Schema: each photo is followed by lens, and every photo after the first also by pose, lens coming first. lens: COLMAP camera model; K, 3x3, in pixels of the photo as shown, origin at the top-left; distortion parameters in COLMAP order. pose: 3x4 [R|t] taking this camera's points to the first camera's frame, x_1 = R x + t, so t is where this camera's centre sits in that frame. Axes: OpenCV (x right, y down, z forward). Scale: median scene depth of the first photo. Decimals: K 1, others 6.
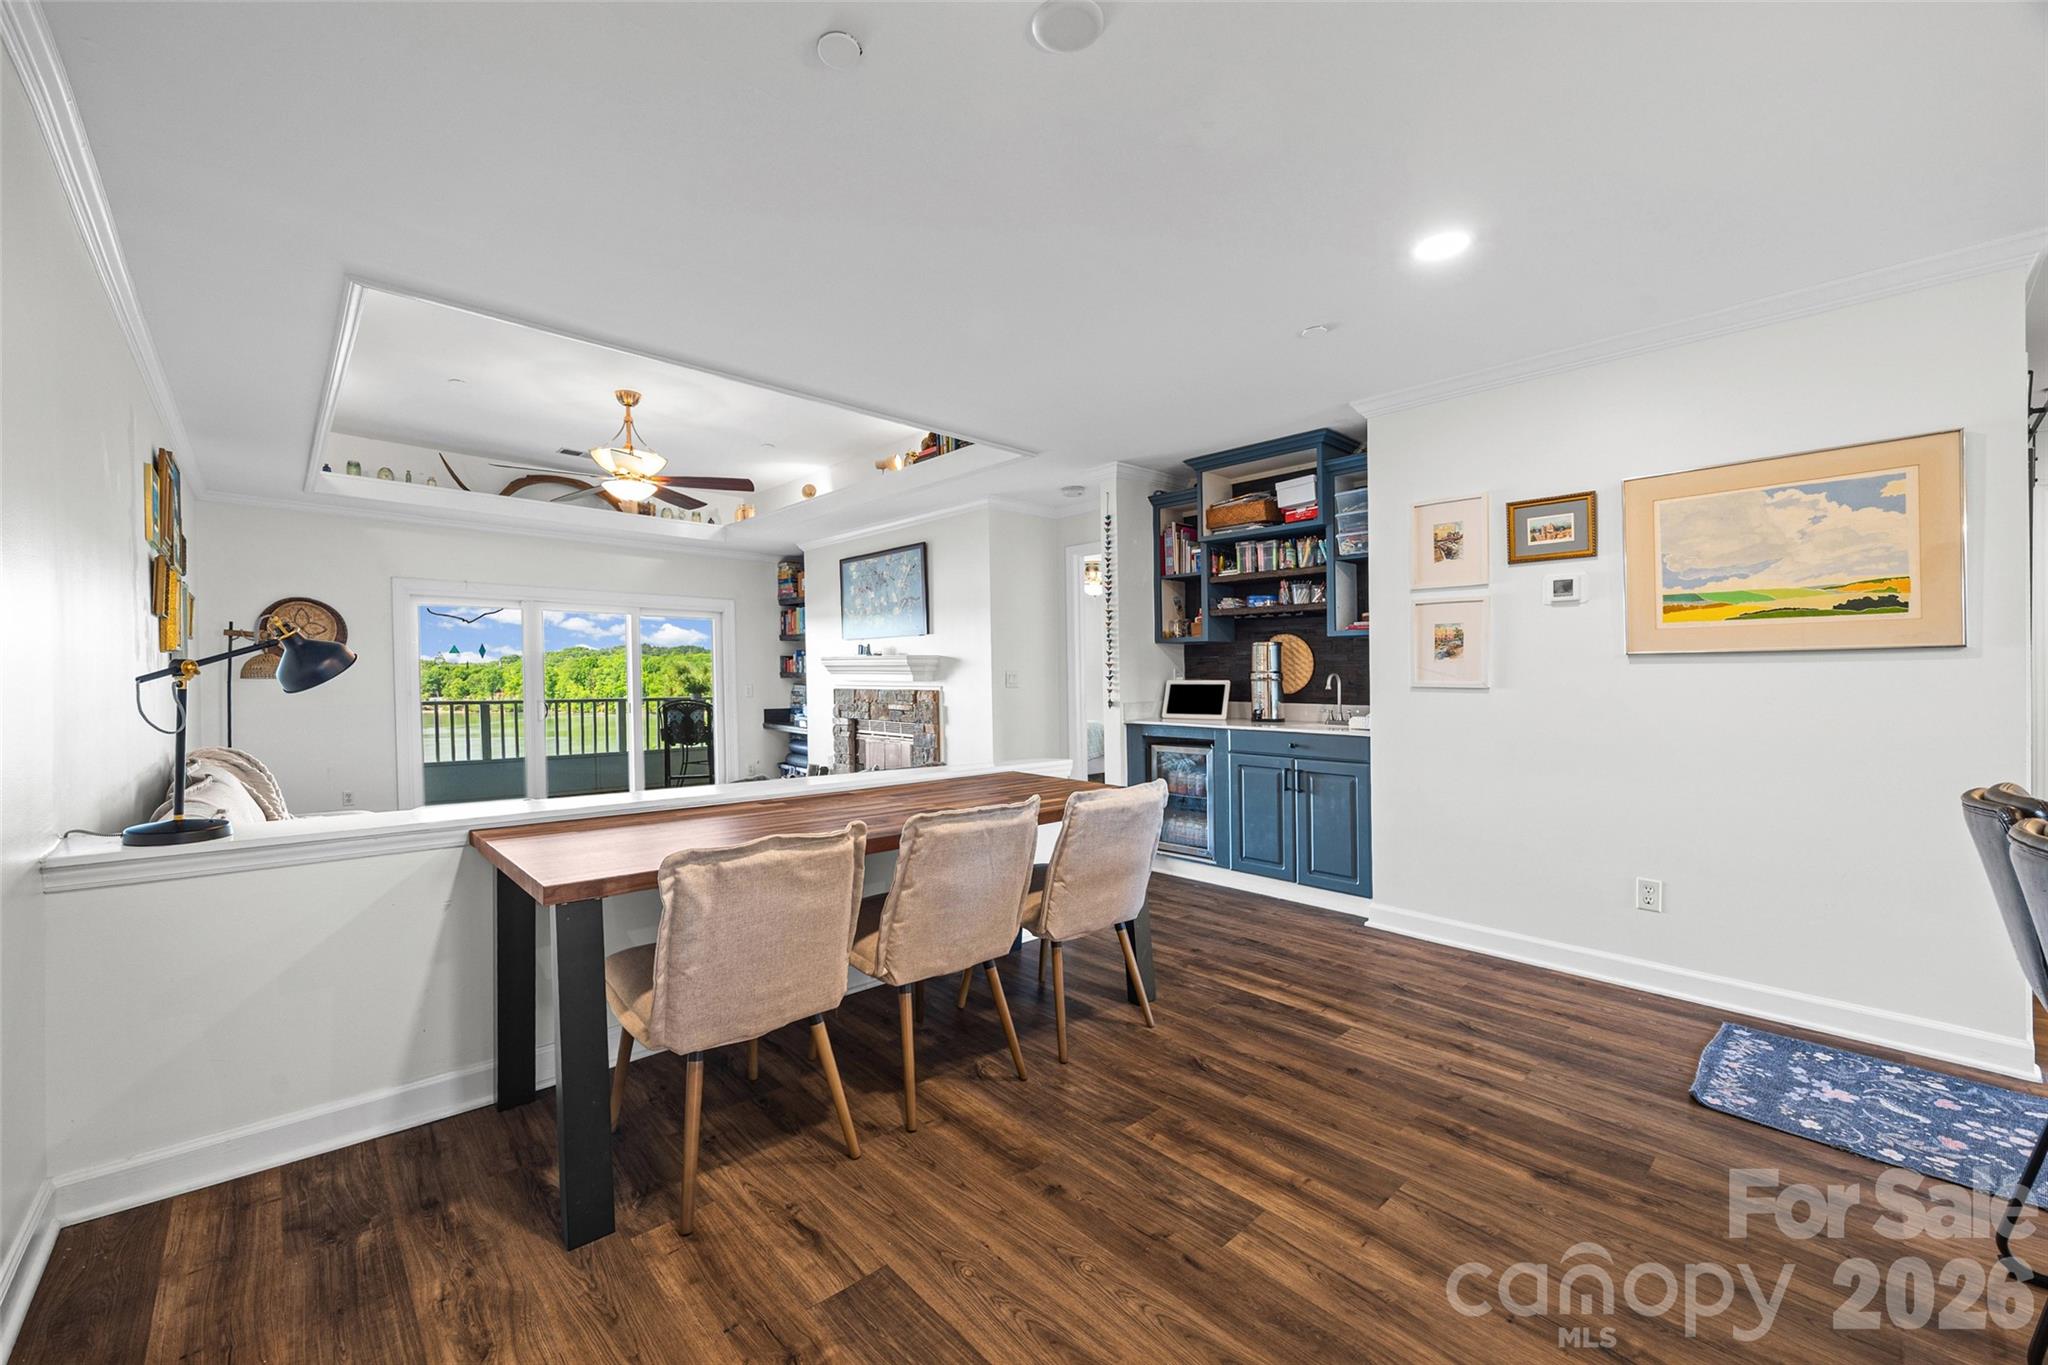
lens RADIAL K [[788.8, 0, 1017.8], [0, 788.8, 703.6], [0, 0, 1]] dist [-0.002684, 0.000317]
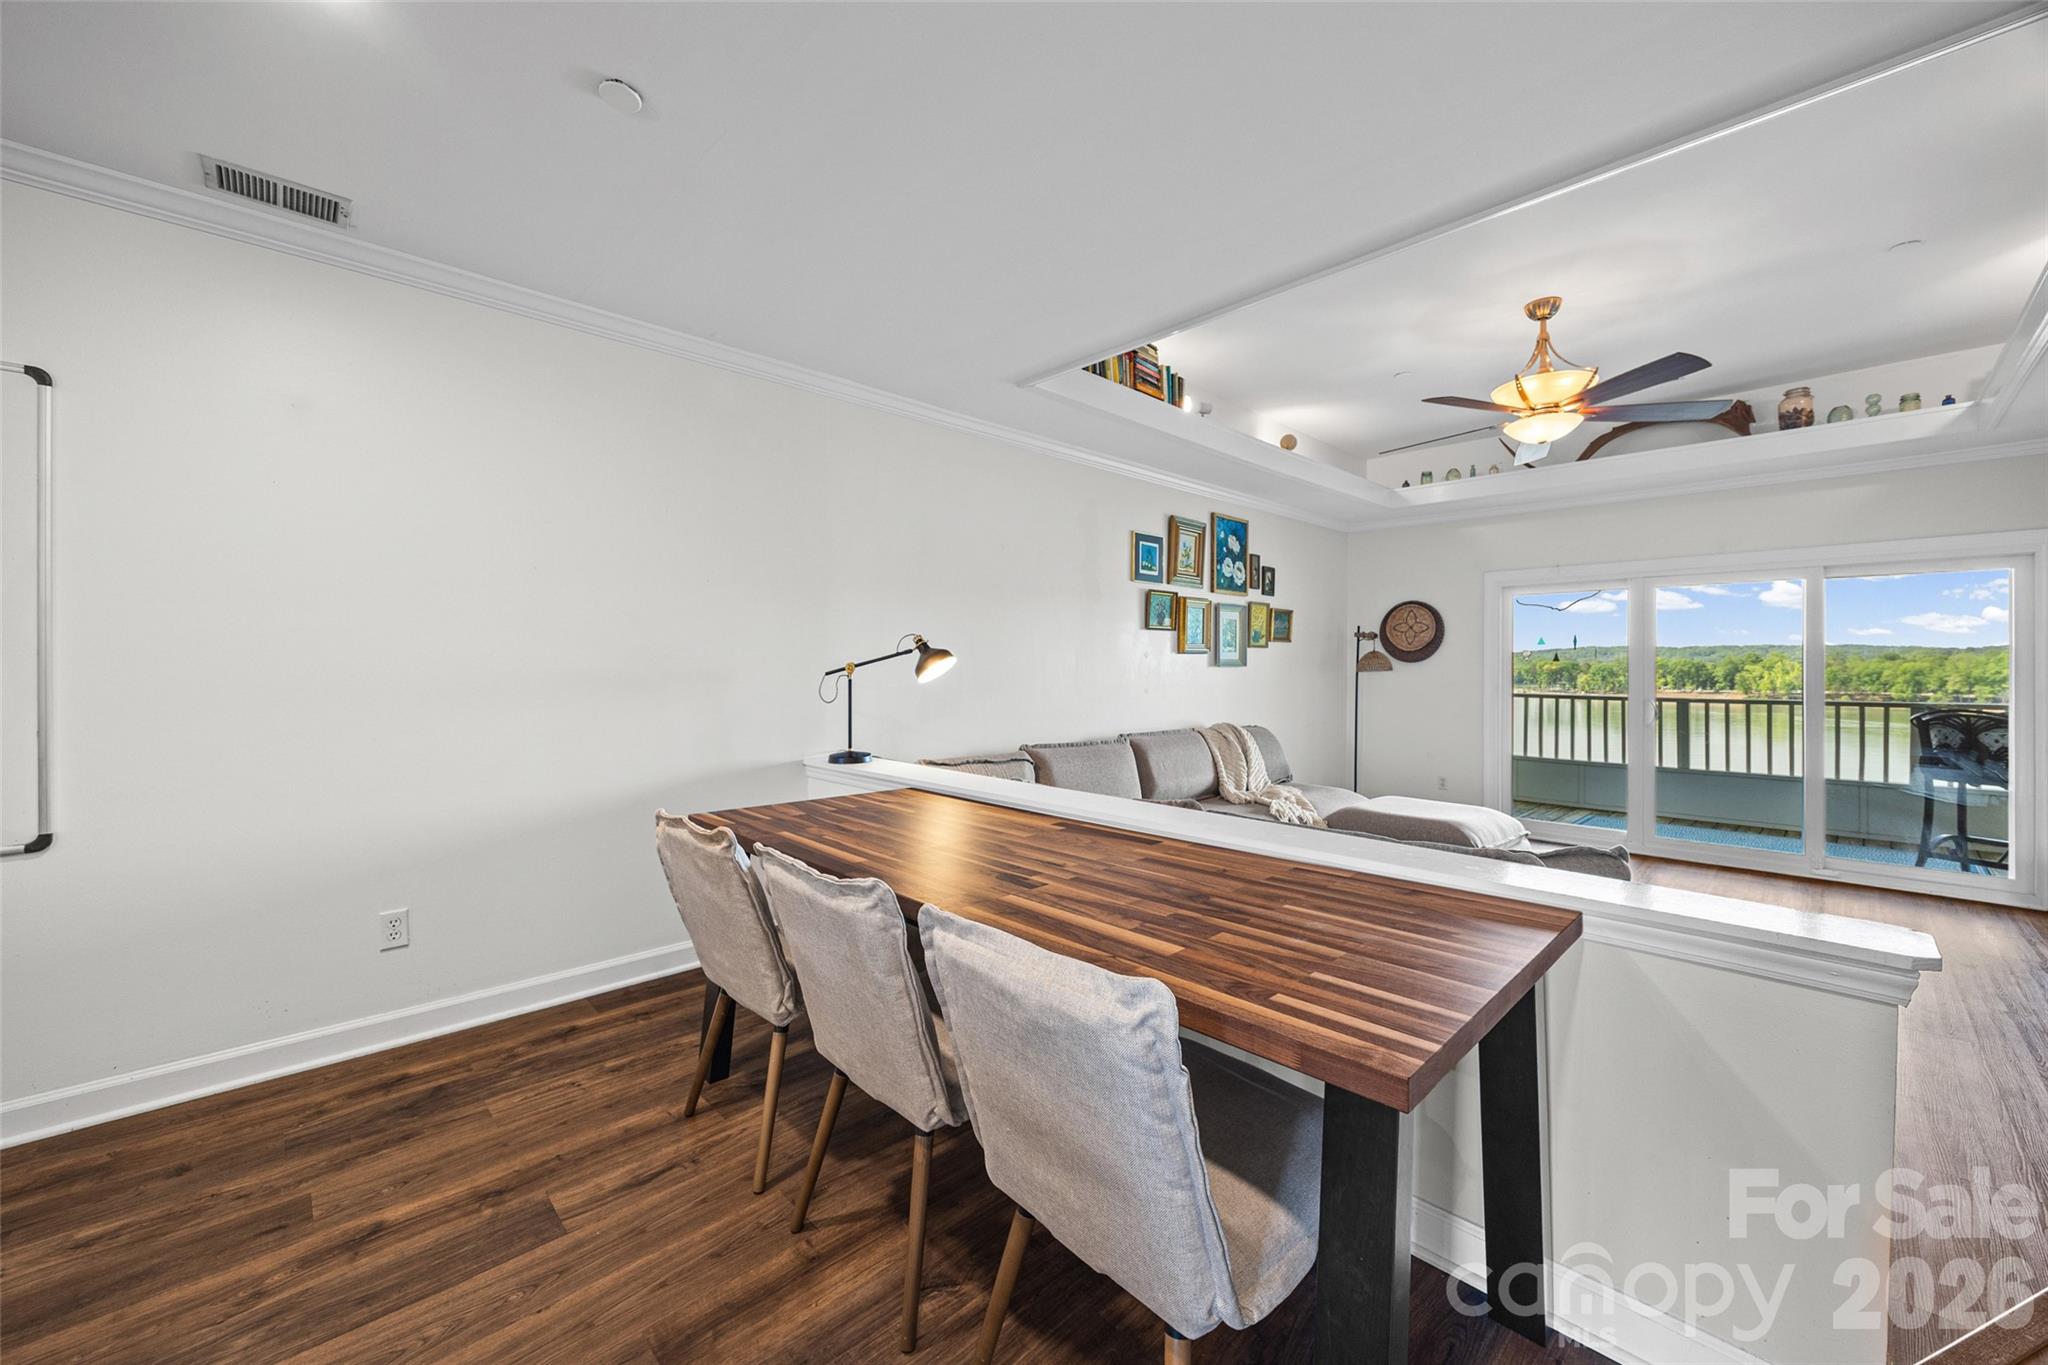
lens RADIAL K [[788.8, 0, 1007.1], [0, 788.8, 668.3], [0, 0, 1]] dist [-0.002684, 0.000317]
pose [[-0.002463, 0.003657, -0.999990, 0.288227], [-0.034532, 0.999397, 0.003740, -0.023389], [0.999401, 0.034541, -0.002336, 0.505856]]
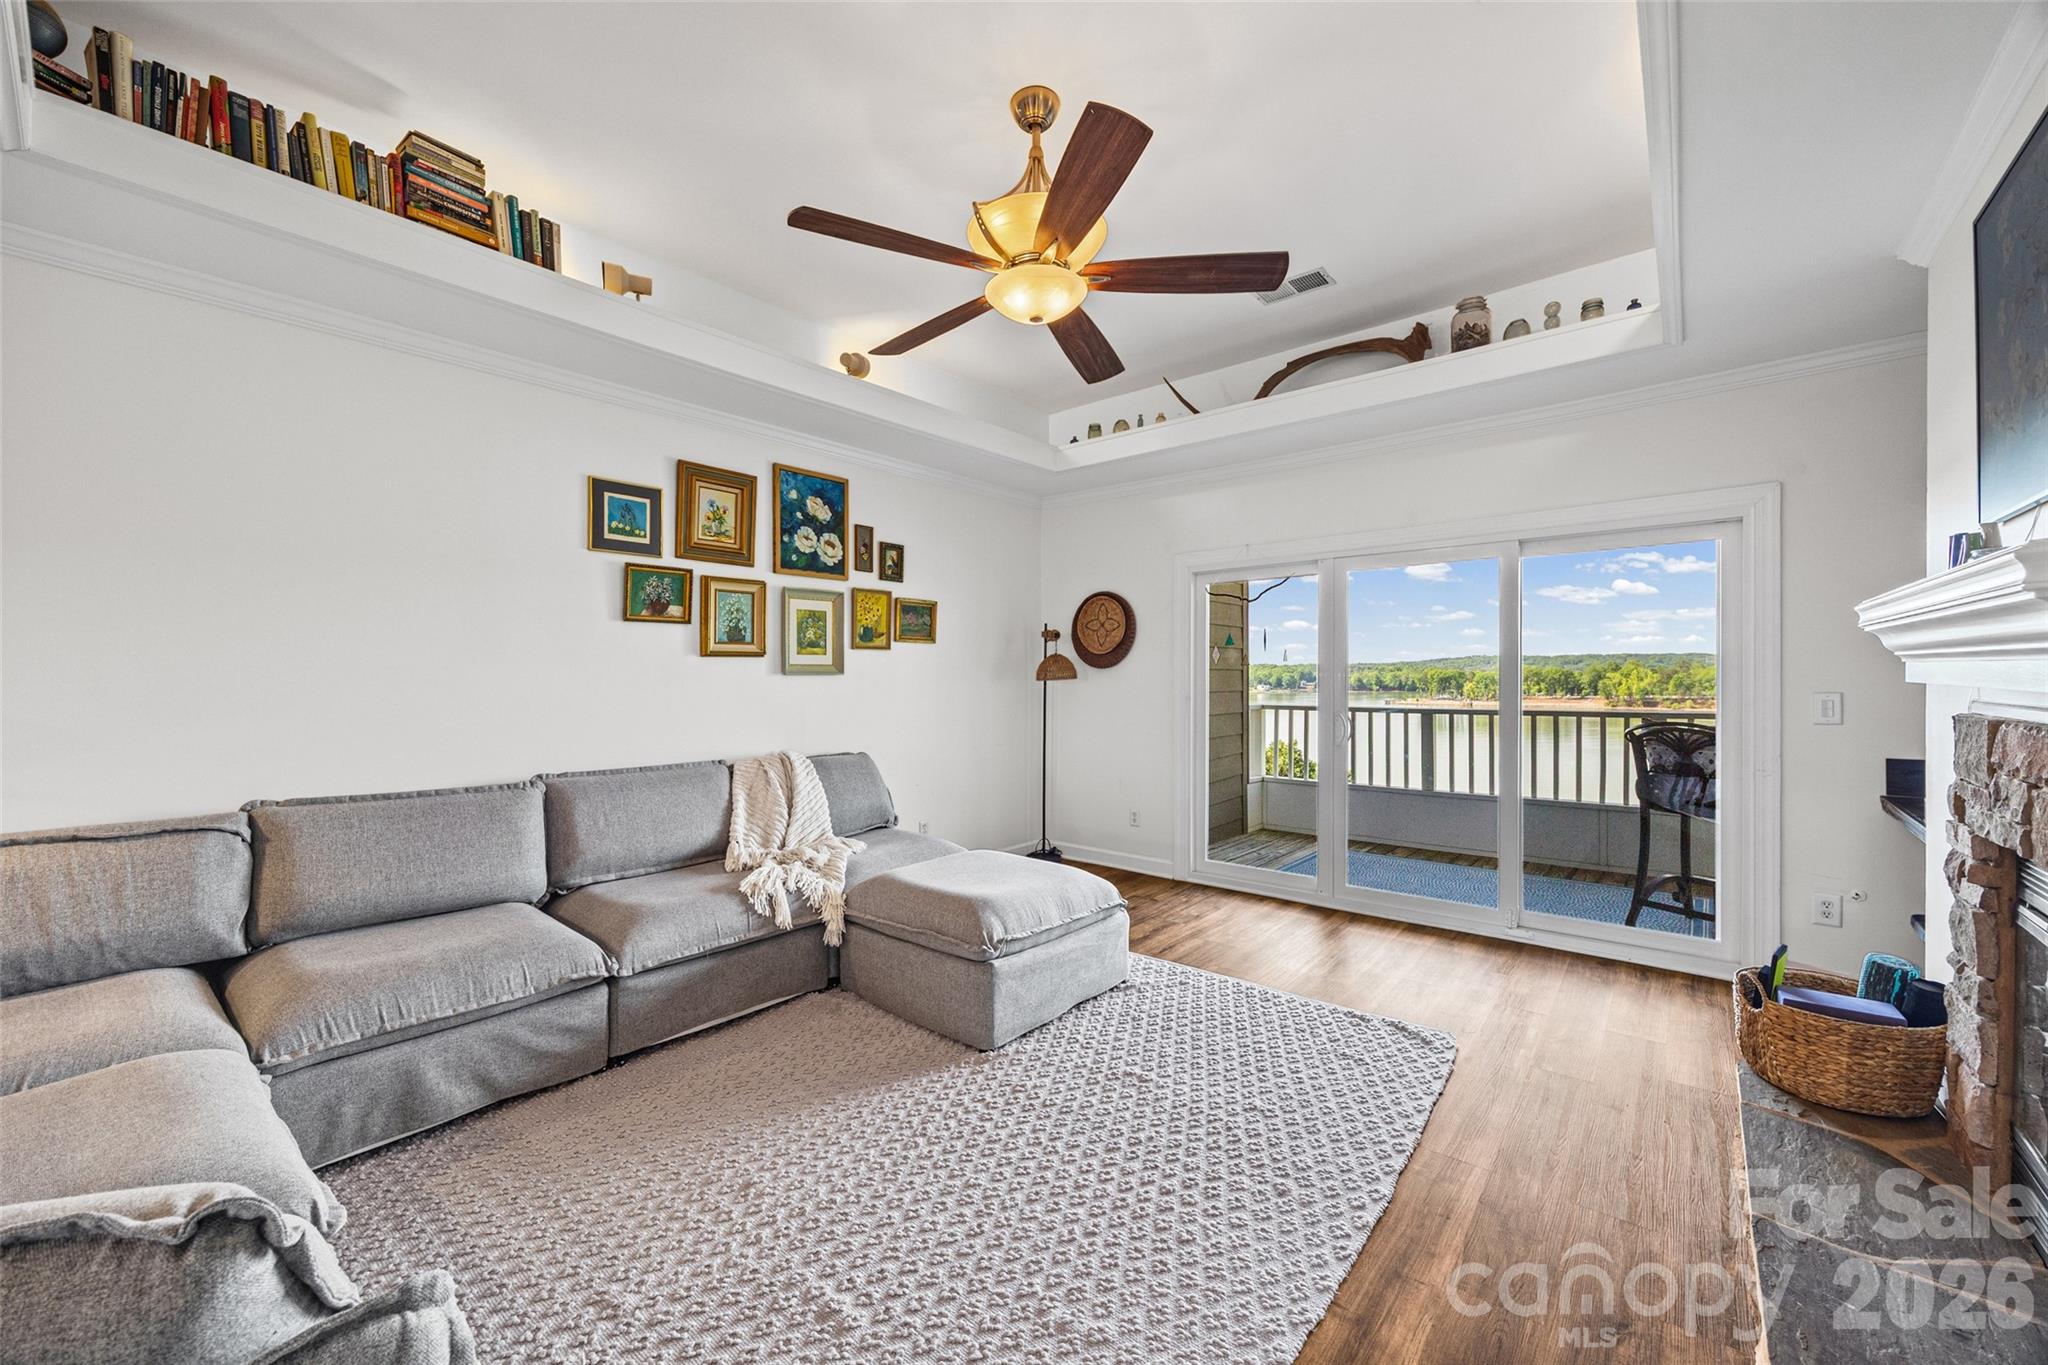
lens RADIAL K [[788.8, 0, 1018.3], [0, 788.8, 692.0], [0, 0, 1]] dist [-0.002684, 0.000317]
pose [[0.108000, 0.018565, -0.993978, -0.003234], [-0.028201, 0.999480, 0.015604, -0.033523], [0.993751, 0.026346, 0.108467, 0.986356]]
